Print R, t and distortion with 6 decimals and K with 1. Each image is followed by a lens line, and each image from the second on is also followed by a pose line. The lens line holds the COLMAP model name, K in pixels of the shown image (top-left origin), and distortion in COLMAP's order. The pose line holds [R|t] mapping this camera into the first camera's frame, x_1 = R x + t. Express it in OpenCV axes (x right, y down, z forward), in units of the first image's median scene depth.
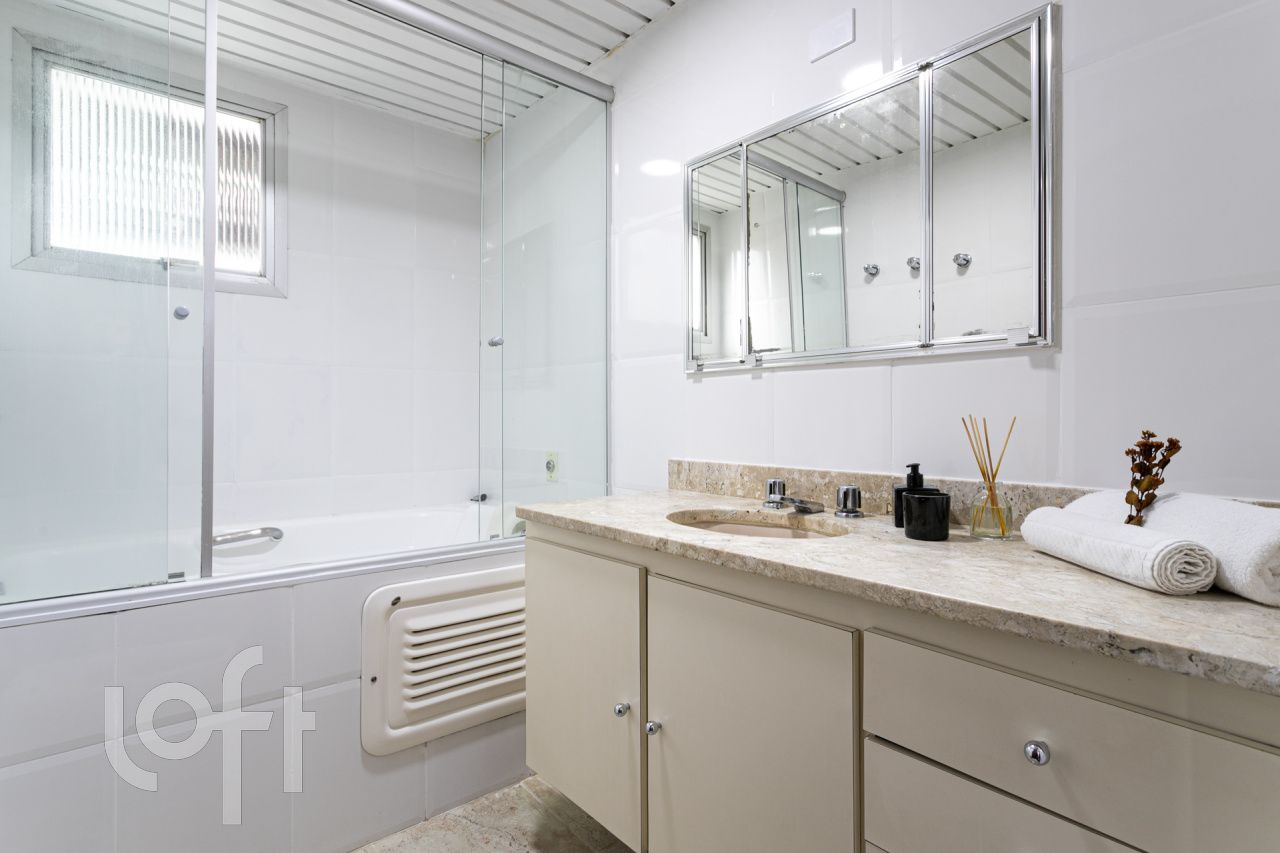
lens RADIAL K [[613.0, 0, 640.0], [0, 613.0, 426.5], [0, 0, 1]] dist [0.000914, 0.000646]
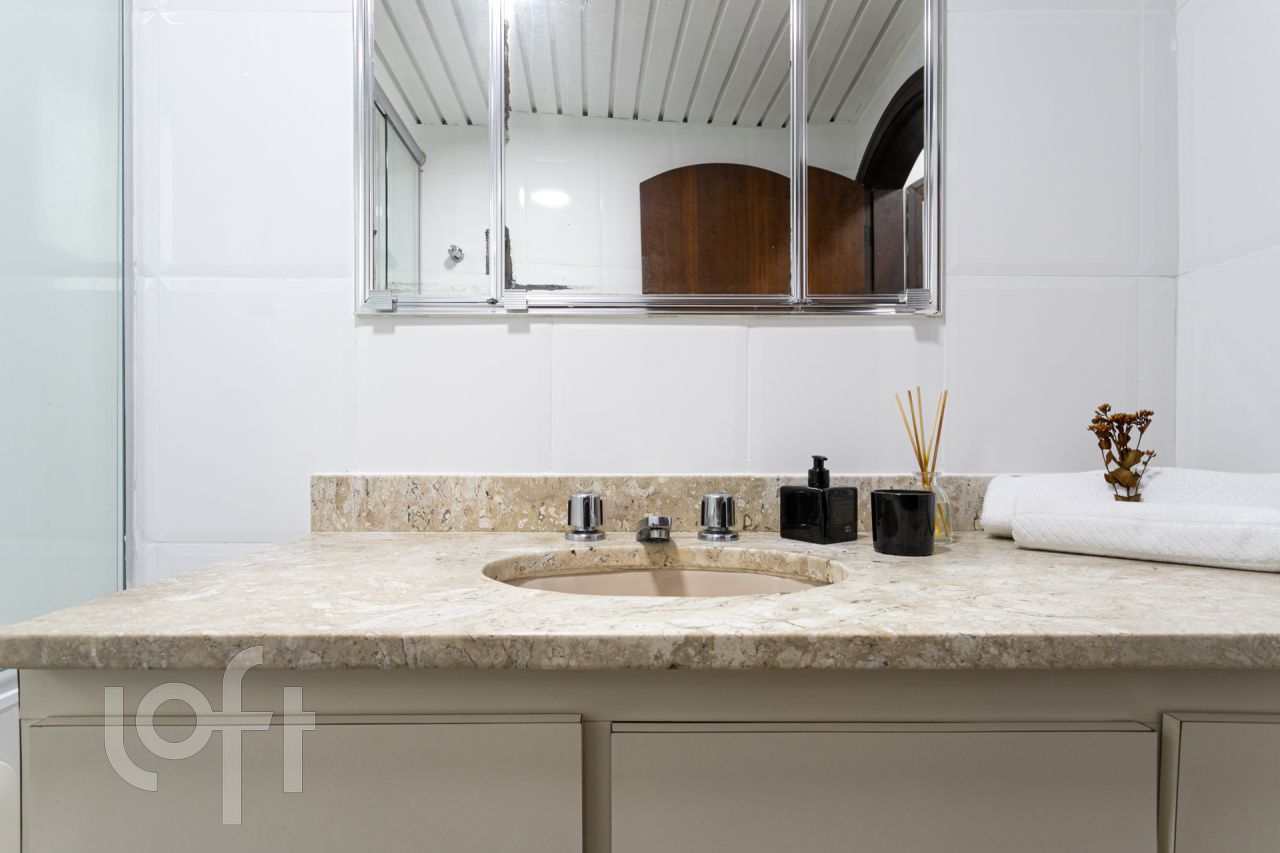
lens RADIAL K [[641.8, 0, 639.7], [0, 641.8, 444.4], [0, 0, 1]] dist [-0.002431, 0.000141]
pose [[0.657369, -0.003709, 0.753560, -0.238926], [0.008447, 0.999961, -0.002447, 0.040060], [-0.753522, 0.007974, 0.657375, 0.561105]]
